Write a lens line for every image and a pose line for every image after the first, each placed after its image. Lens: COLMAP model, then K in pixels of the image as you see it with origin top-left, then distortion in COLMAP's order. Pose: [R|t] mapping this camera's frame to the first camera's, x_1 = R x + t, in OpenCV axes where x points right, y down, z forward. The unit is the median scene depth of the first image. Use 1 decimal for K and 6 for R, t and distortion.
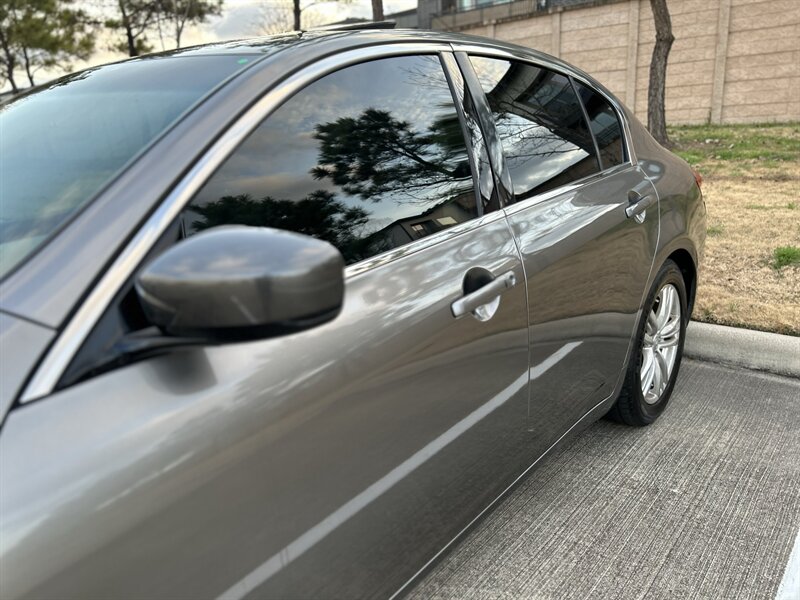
lens RADIAL K [[604.1, 0, 390.2], [0, 604.1, 306.3], [0, 0, 1]] dist [0.047023, -0.052804]
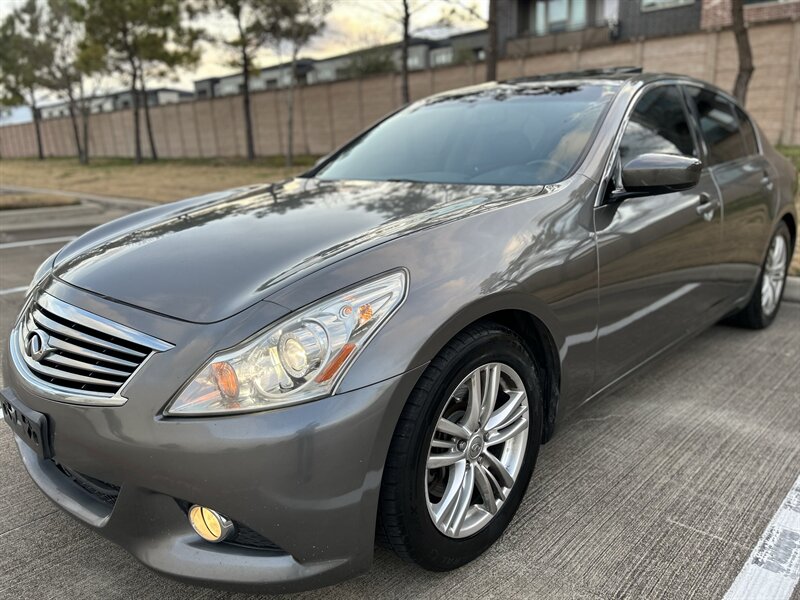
lens RADIAL K [[604.1, 0, 398.5], [0, 604.1, 297.5], [0, 0, 1]] dist [0.047023, -0.052804]
pose [[0.997298, 0.046029, -0.057260, -0.311270], [-0.048121, 0.998203, -0.035701, 0.170435], [0.055514, 0.038359, 0.997721, -0.442619]]
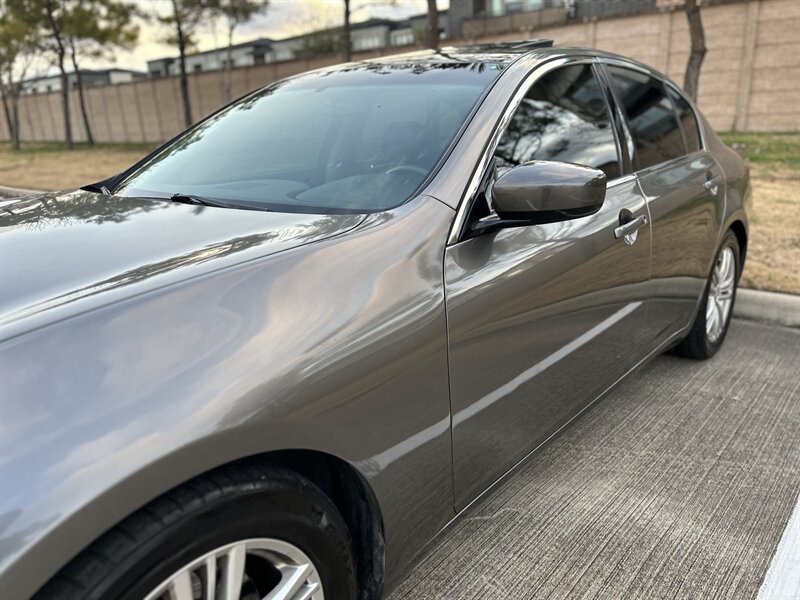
lens RADIAL K [[604.1, 0, 399.9], [0, 604.1, 296.0], [0, 0, 1]] dist [0.047023, -0.052804]
pose [[0.999470, 0.032516, -0.001215, -0.173220], [-0.032530, 0.999371, -0.014142, 0.081927], [0.000754, 0.014175, 0.999899, -0.211526]]
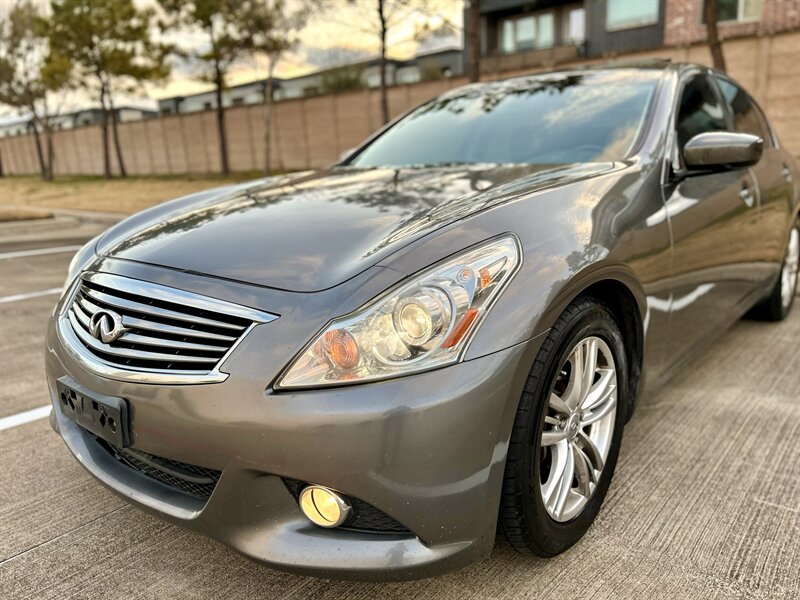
lens RADIAL K [[604.1, 0, 400.4], [0, 604.1, 299.3], [0, 0, 1]] dist [0.047023, -0.052804]
pose [[0.999590, 0.028516, -0.002762, -0.416497], [-0.028634, 0.997534, -0.064085, 0.210795], [0.000928, 0.064138, 0.997941, -0.416667]]
